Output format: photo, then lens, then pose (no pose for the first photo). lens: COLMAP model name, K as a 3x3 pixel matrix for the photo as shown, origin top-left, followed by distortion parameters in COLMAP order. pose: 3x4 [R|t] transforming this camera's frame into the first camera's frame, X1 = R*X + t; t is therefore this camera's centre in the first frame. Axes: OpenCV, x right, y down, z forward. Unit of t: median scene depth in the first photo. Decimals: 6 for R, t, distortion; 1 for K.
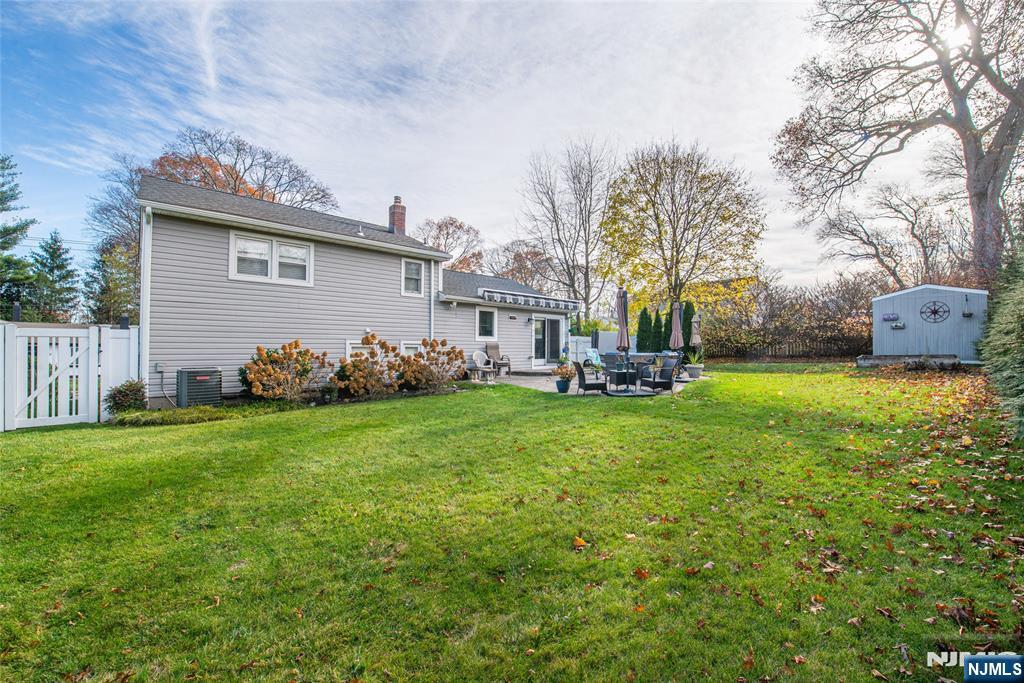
lens RADIAL K [[402.4, 0, 513.5], [0, 402.4, 340.6], [0, 0, 1]] dist [0.009099, -0.001370]
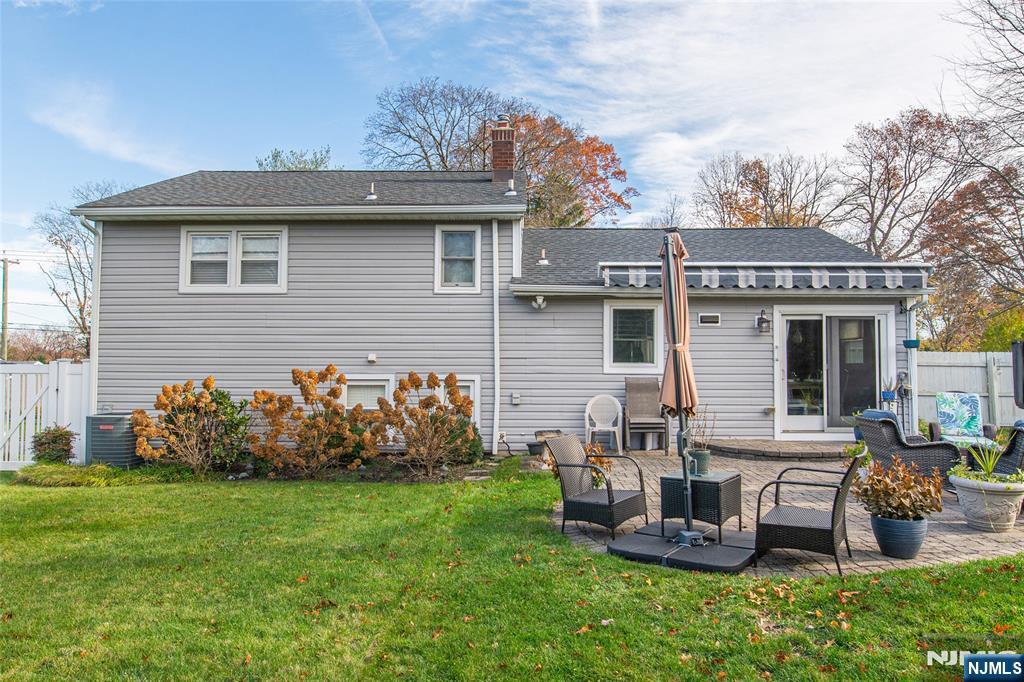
lens RADIAL K [[649.1, 0, 512.1], [0, 649.1, 340.3], [0, 0, 1]] dist [0.000411, 0.002258]
pose [[0.720231, -0.017840, -0.693505, 0.391633], [0.008329, 0.999820, -0.017071, -0.027677], [0.693685, 0.006519, 0.720249, 0.394895]]
